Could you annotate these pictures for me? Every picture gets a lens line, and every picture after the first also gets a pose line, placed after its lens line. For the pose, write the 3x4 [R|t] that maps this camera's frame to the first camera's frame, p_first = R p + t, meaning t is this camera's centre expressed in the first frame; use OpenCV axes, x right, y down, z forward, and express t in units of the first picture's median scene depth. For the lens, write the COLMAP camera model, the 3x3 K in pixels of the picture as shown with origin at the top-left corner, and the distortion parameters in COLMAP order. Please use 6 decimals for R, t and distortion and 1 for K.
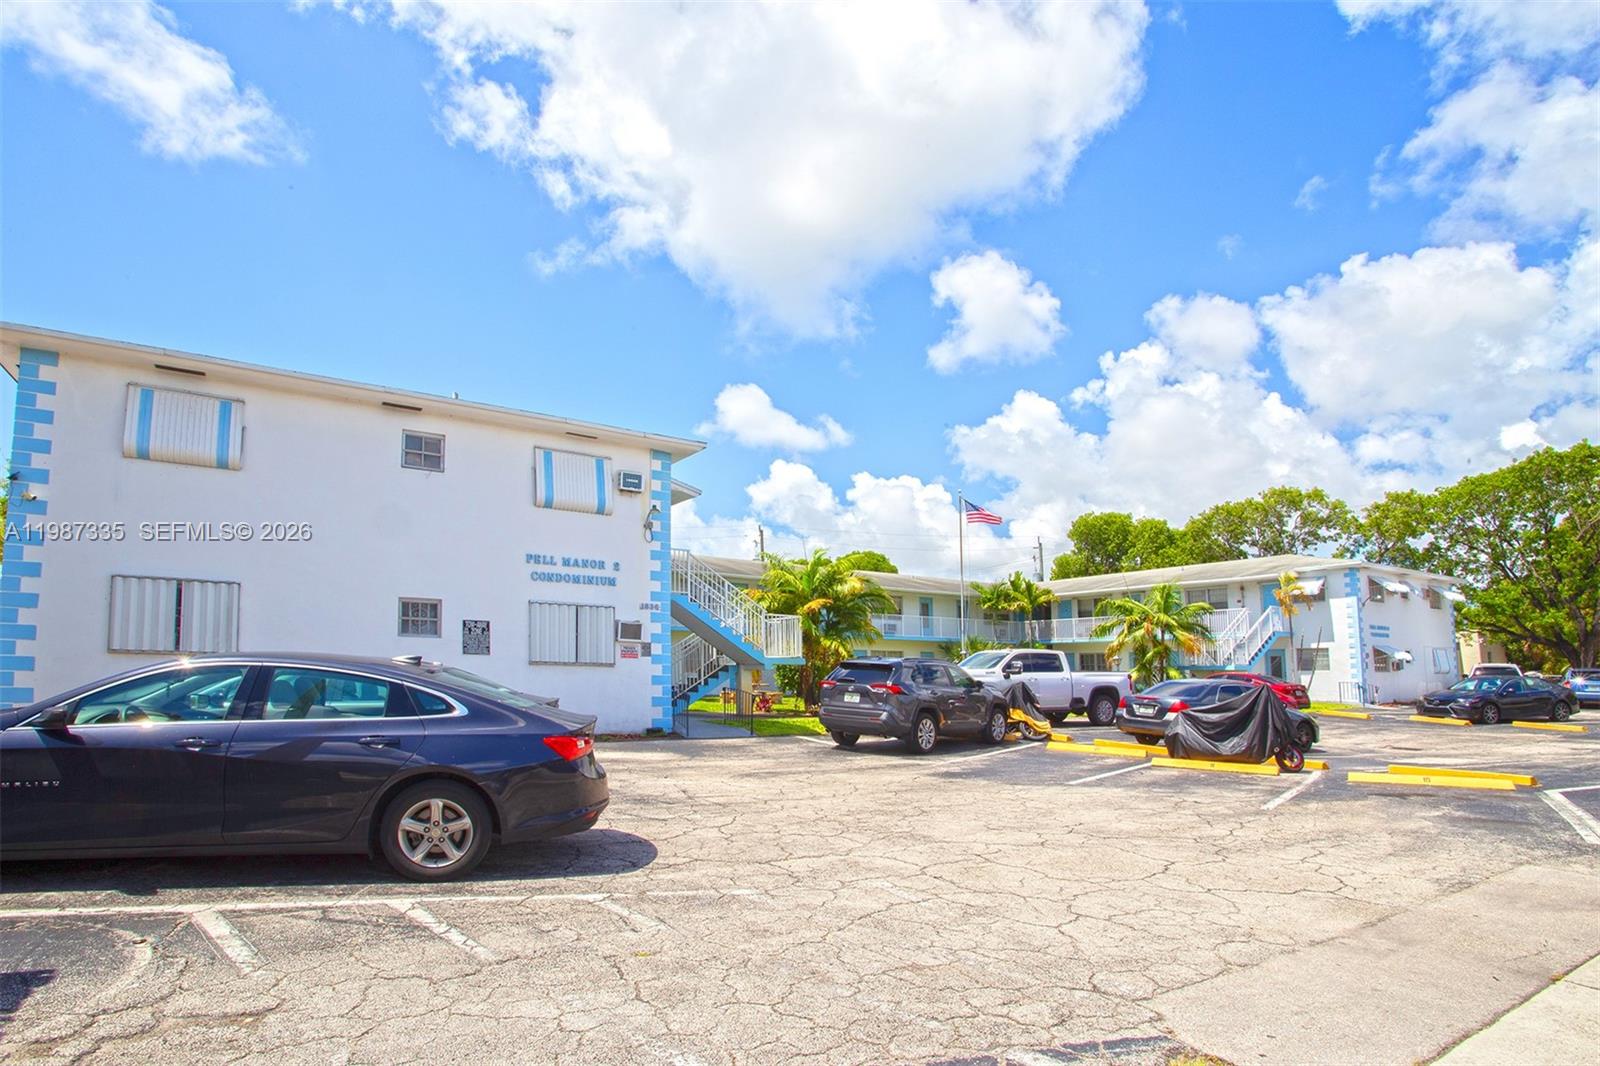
lens RADIAL K [[815.9, 0, 800.5], [0, 815.9, 543.6], [0, 0, 1]] dist [-0.077906, 0.040496]
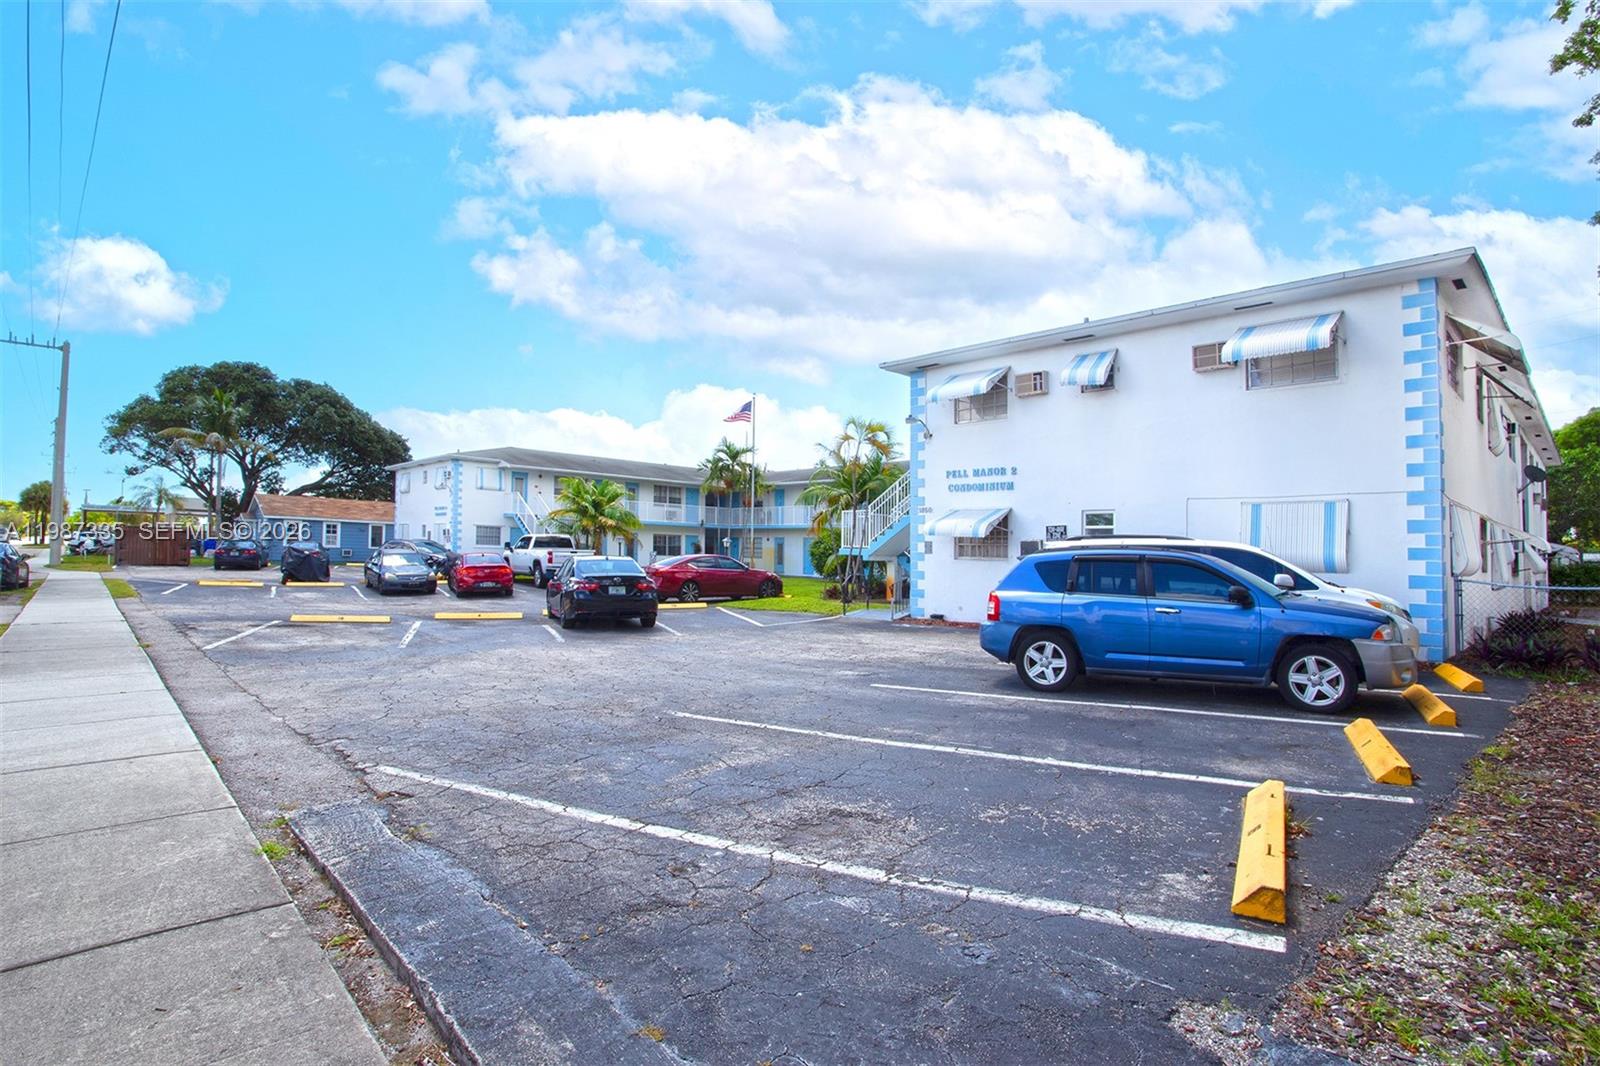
lens RADIAL K [[815.9, 0, 800.5], [0, 815.9, 543.6], [0, 0, 1]] dist [-0.077906, 0.040496]
pose [[0.168657, -0.021691, -0.985436, 1.289999], [0.124038, 0.992277, -0.000612, 0.146055], [0.977839, -0.122129, 0.170045, 0.852555]]
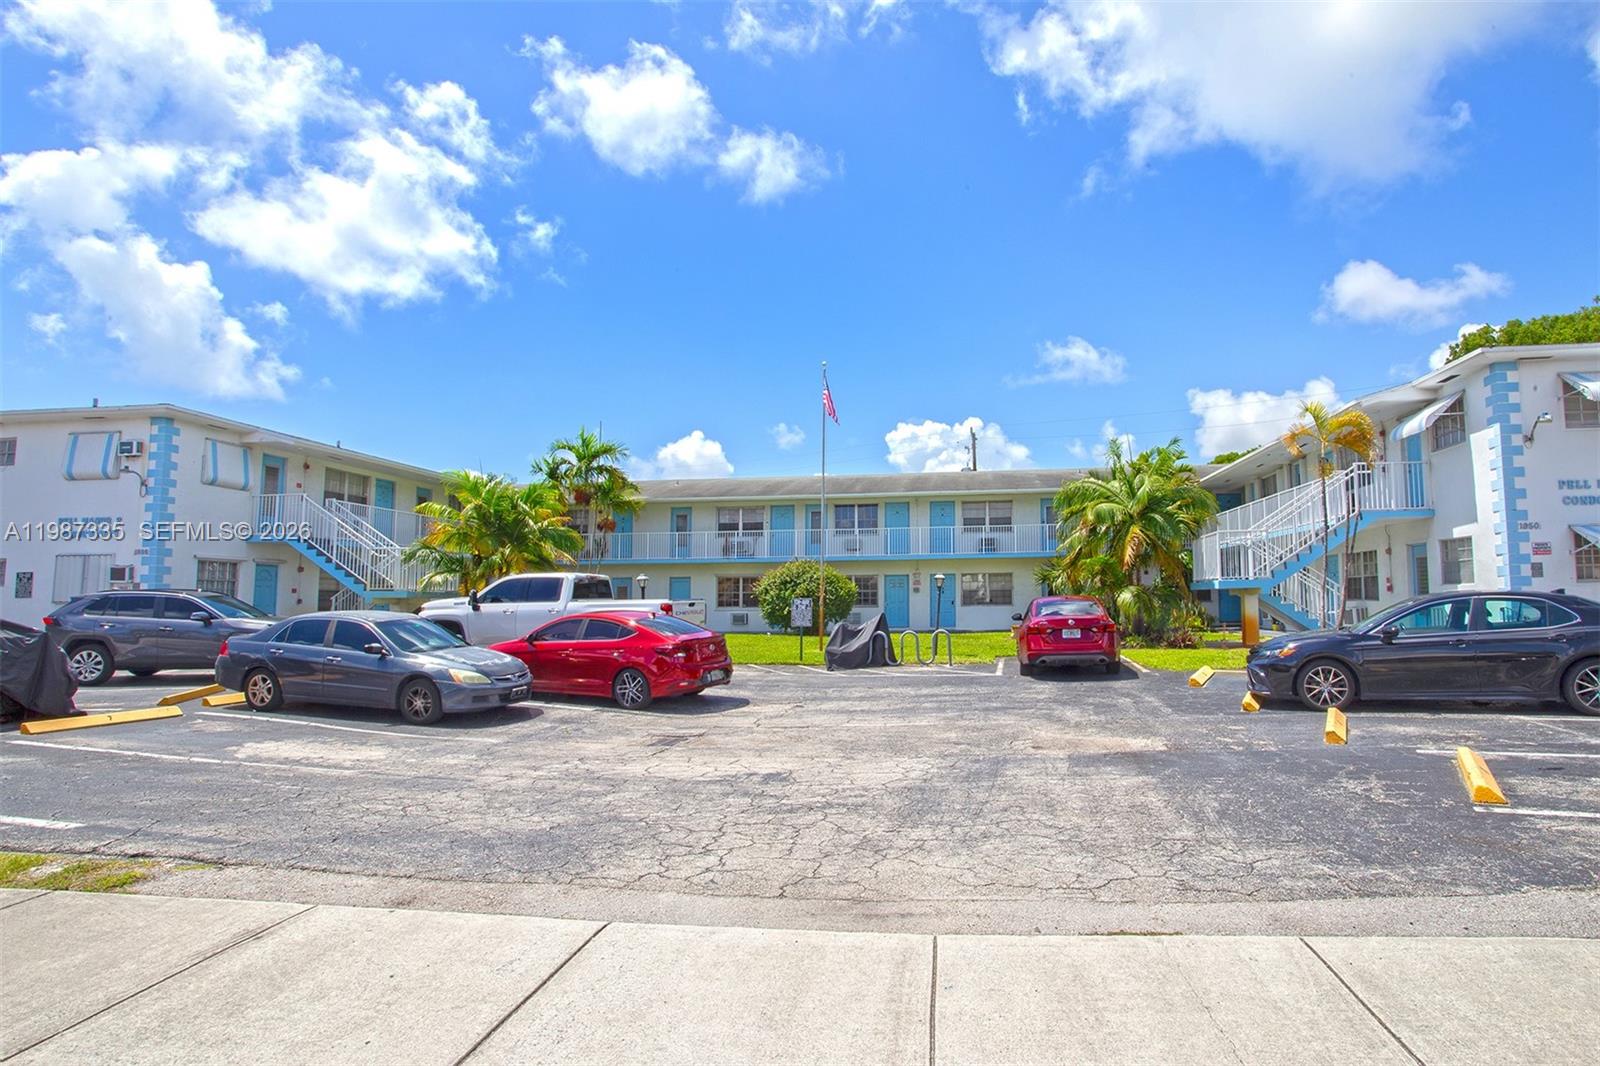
lens RADIAL K [[815.9, 0, 800.5], [0, 815.9, 543.6], [0, 0, 1]] dist [-0.077906, 0.040496]
pose [[0.771249, -0.067385, -0.632957, 0.656709], [0.117935, 0.992292, 0.038062, 0.069345], [0.625513, -0.104003, 0.773251, 0.369435]]
